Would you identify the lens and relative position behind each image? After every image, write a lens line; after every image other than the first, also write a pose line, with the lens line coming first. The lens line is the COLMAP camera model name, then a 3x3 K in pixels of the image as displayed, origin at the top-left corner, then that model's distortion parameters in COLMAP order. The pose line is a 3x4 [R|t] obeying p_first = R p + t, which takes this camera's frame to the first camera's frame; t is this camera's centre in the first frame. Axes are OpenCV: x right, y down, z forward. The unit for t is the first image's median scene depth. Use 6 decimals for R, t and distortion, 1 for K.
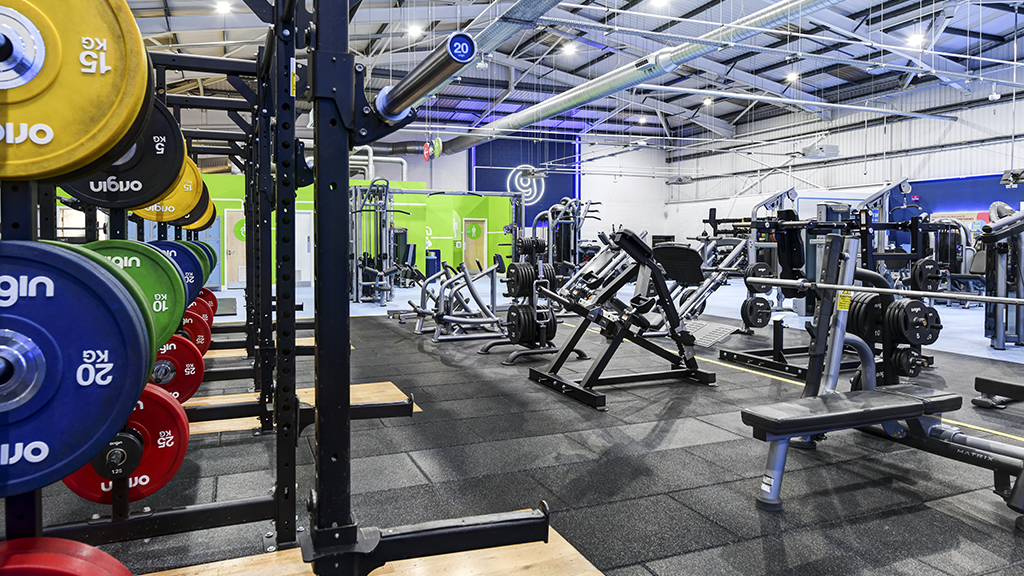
lens RADIAL K [[611.9, 0, 466.5], [0, 611.9, 257.7], [0, 0, 1]] dist [0.002109, 0.000072]
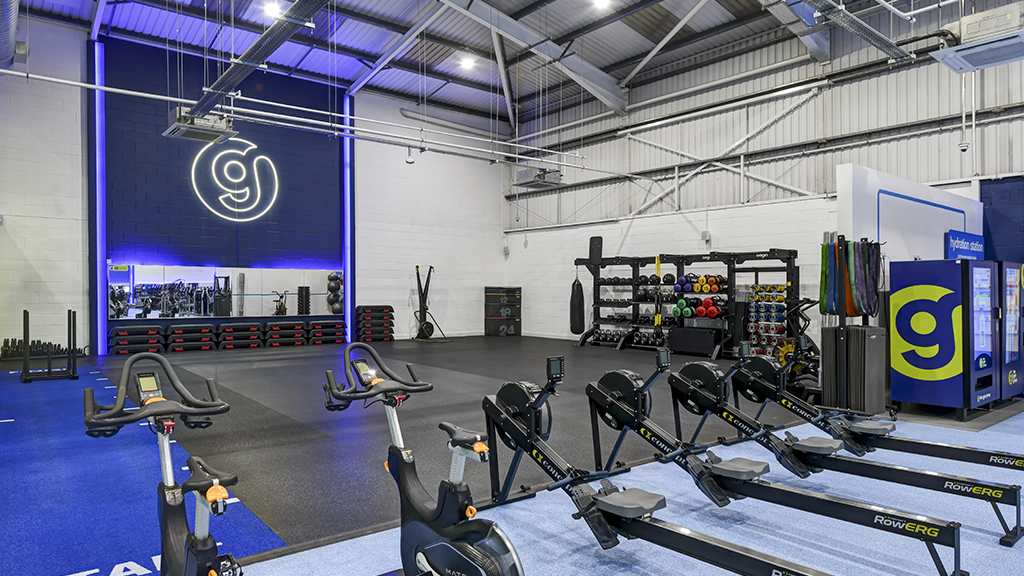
lens RADIAL K [[633.9, 0, 482.0], [0, 633.9, 303.0], [0, 0, 1]] dist [0.004702, 0.002477]
pose [[0.953971, 0.000227, 0.299898, 0.144575], [0.001805, 0.999977, -0.006500, -0.020147], [-0.299893, 0.006742, 0.953949, 0.512763]]
